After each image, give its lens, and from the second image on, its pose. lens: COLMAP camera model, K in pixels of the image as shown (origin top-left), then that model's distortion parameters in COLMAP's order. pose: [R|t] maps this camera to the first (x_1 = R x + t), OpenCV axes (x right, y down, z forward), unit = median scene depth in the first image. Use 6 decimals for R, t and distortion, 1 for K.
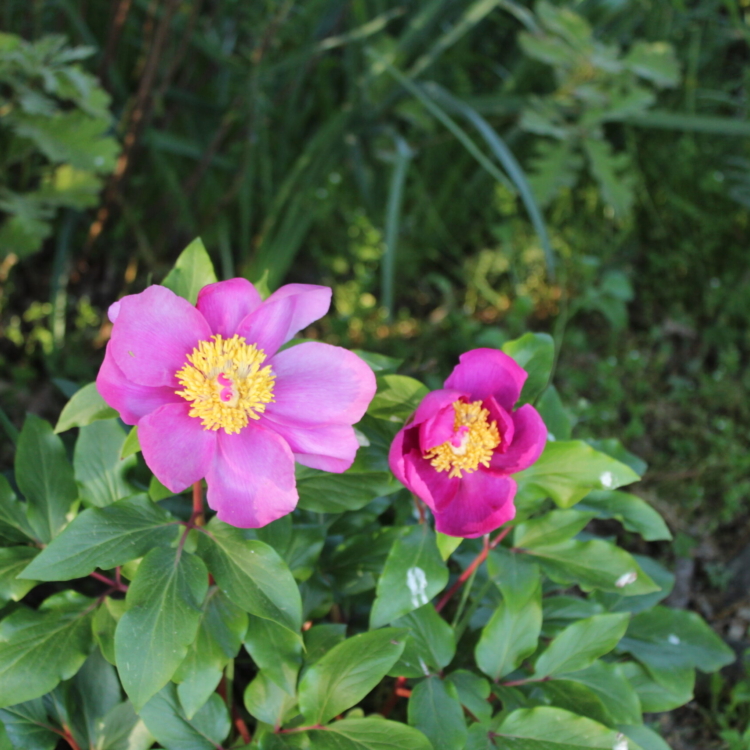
lens RADIAL K [[1772.2, 0, 375.0], [0, 1772.2, 375.0], [0, 0, 1]] dist [-0.045960, -0.265627]
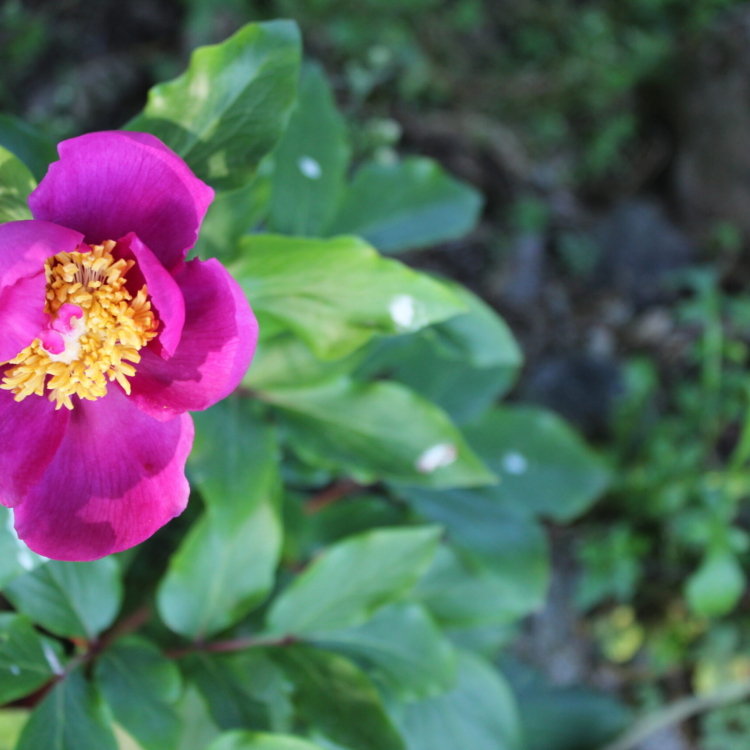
lens RADIAL K [[1772.2, 0, 375.0], [0, 1772.2, 375.0], [0, 0, 1]] dist [-0.045960, -0.265627]
pose [[0.995408, -0.008537, 0.095341, 0.081965], [-0.020104, 0.955156, 0.295420, -0.083757], [-0.093588, -0.295980, 0.950598, 0.565248]]
